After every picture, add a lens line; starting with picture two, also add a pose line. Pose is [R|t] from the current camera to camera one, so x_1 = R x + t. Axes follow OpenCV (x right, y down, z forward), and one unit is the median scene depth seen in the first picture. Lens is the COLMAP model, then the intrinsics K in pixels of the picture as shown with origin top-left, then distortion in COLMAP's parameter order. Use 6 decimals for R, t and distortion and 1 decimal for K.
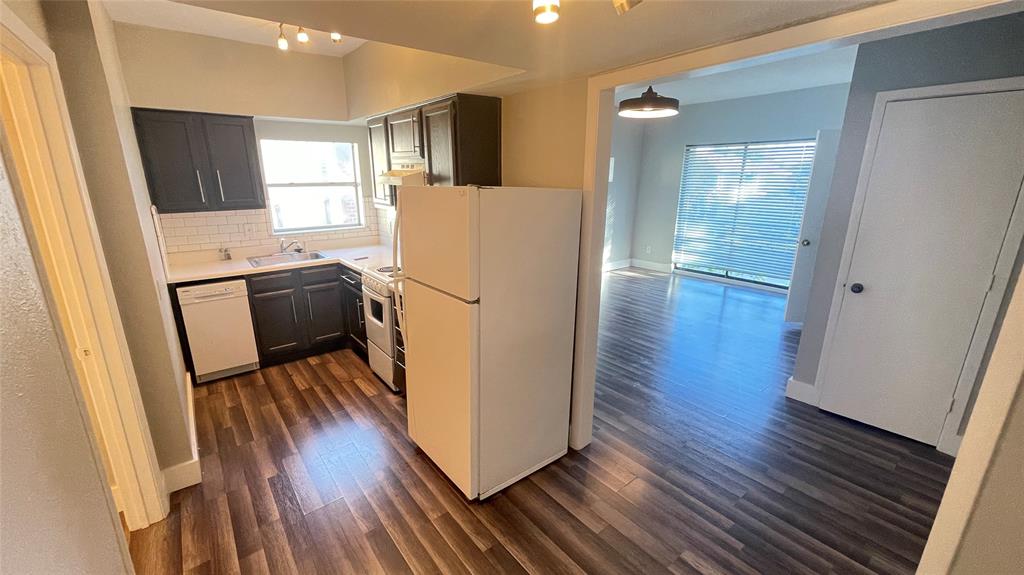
lens RADIAL K [[416.5, 0, 509.3], [0, 416.5, 290.5], [0, 0, 1]] dist [0.001507, -0.000057]
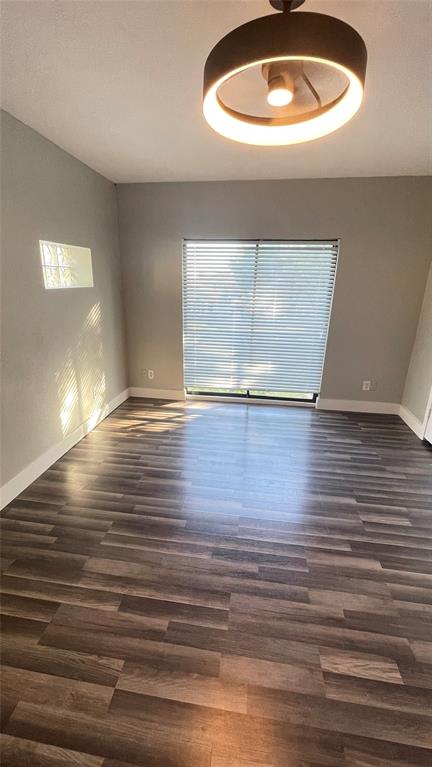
lens RADIAL K [[312.0, 0, 213.6], [0, 312.0, 381.2], [0, 0, 1]] dist [0.001507, -0.000057]
pose [[0.723803, -0.200138, 0.660344, 0.067926], [0.165063, 0.979446, 0.115927, -0.285930], [-0.669973, 0.025090, 0.741961, 1.037876]]
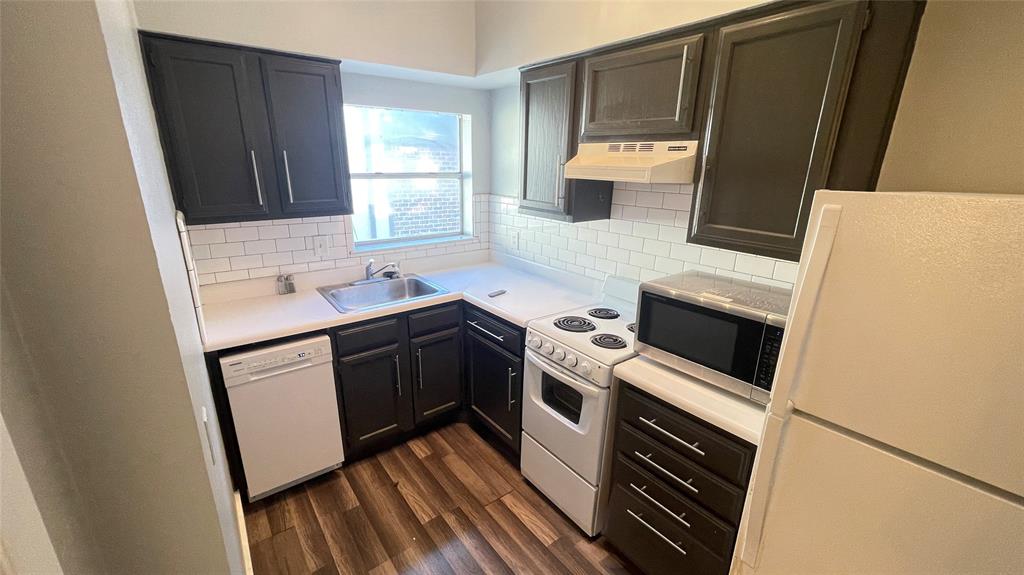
lens RADIAL K [[416.5, 0, 509.3], [0, 416.5, 290.5], [0, 0, 1]] dist [0.001507, -0.000057]
pose [[0.999830, 0.015035, -0.010704, -0.363297], [-0.014753, 0.999555, 0.025911, -0.108287], [0.011089, -0.025748, 0.999607, 0.398741]]
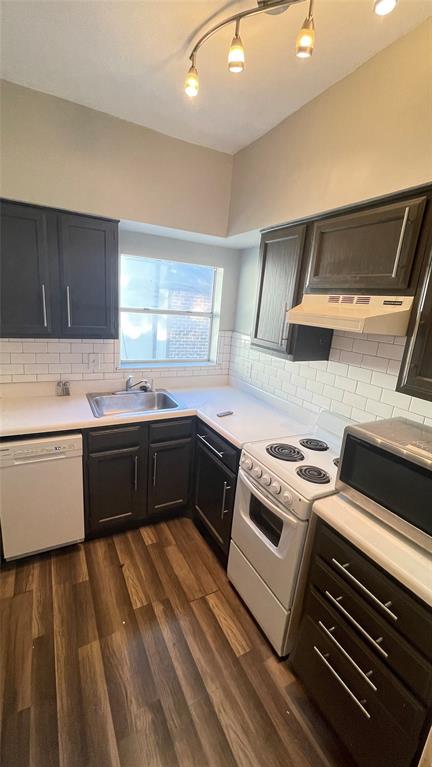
lens RADIAL K [[312.0, 0, 213.6], [0, 312.0, 381.2], [0, 0, 1]] dist [0.001507, -0.000057]
pose [[0.981344, 0.112104, -0.156196, -0.323511], [-0.118094, 0.992562, -0.029582, -0.129187], [0.151718, 0.047476, 0.987283, 0.476150]]
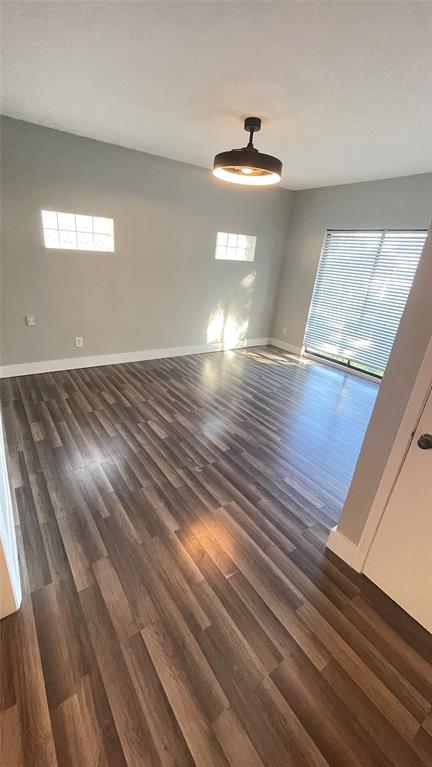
lens RADIAL K [[312.0, 0, 213.6], [0, 312.0, 381.2], [0, 0, 1]] dist [0.001507, -0.000057]
pose [[0.994875, 0.097198, -0.027848, 0.400904], [-0.093281, 0.988612, 0.118086, -0.103111], [0.039009, -0.114884, 0.992613, 0.399308]]
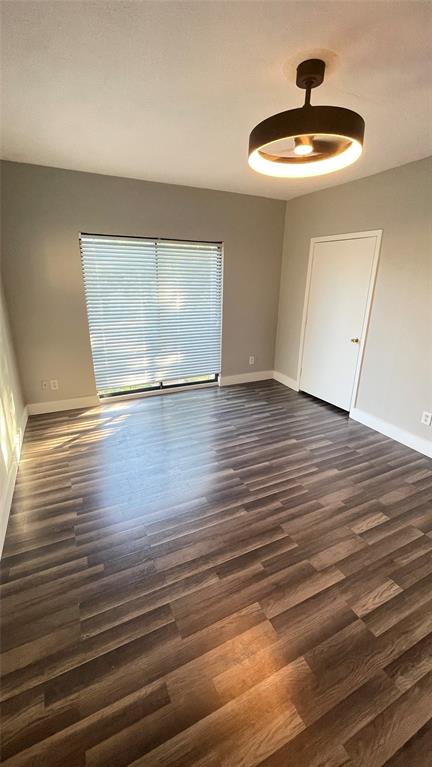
lens RADIAL K [[310.5, 0, 214.1], [0, 310.5, 382.1], [0, 0, 1]] dist [-0.001061, 0.000305]
pose [[0.212813, -0.307888, 0.927316, -0.174342], [0.245877, 0.935391, 0.254142, -0.358069], [-0.945651, 0.173921, 0.274766, 1.298800]]
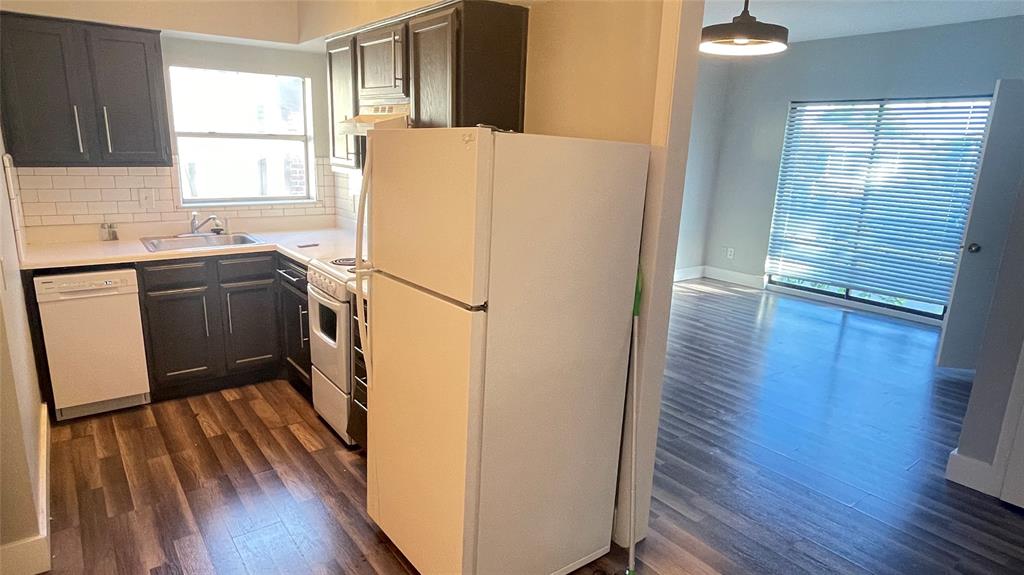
lens RADIAL K [[601.1, 0, 507.7], [0, 601.1, 294.9], [0, 0, 1]] dist [0.001299, -0.000372]
pose [[0.999085, 0.038393, -0.018864, -0.012825], [-0.038848, 0.998948, -0.024379, 0.015436], [0.017909, 0.025089, 0.999525, 0.039243]]
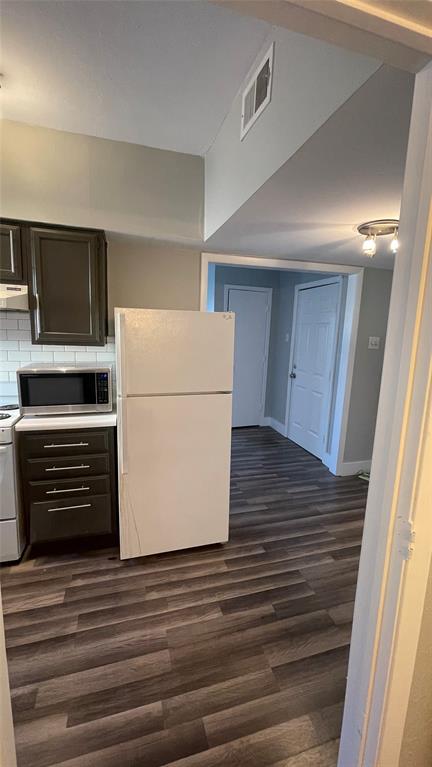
lens RADIAL K [[312.0, 0, 213.6], [0, 312.0, 381.2], [0, 0, 1]] dist [0.001507, -0.000057]
pose [[0.375231, -0.136352, 0.916848, -0.598537], [0.215237, 0.974903, 0.056898, -0.044034], [-0.901596, 0.175989, 0.395161, 0.337597]]
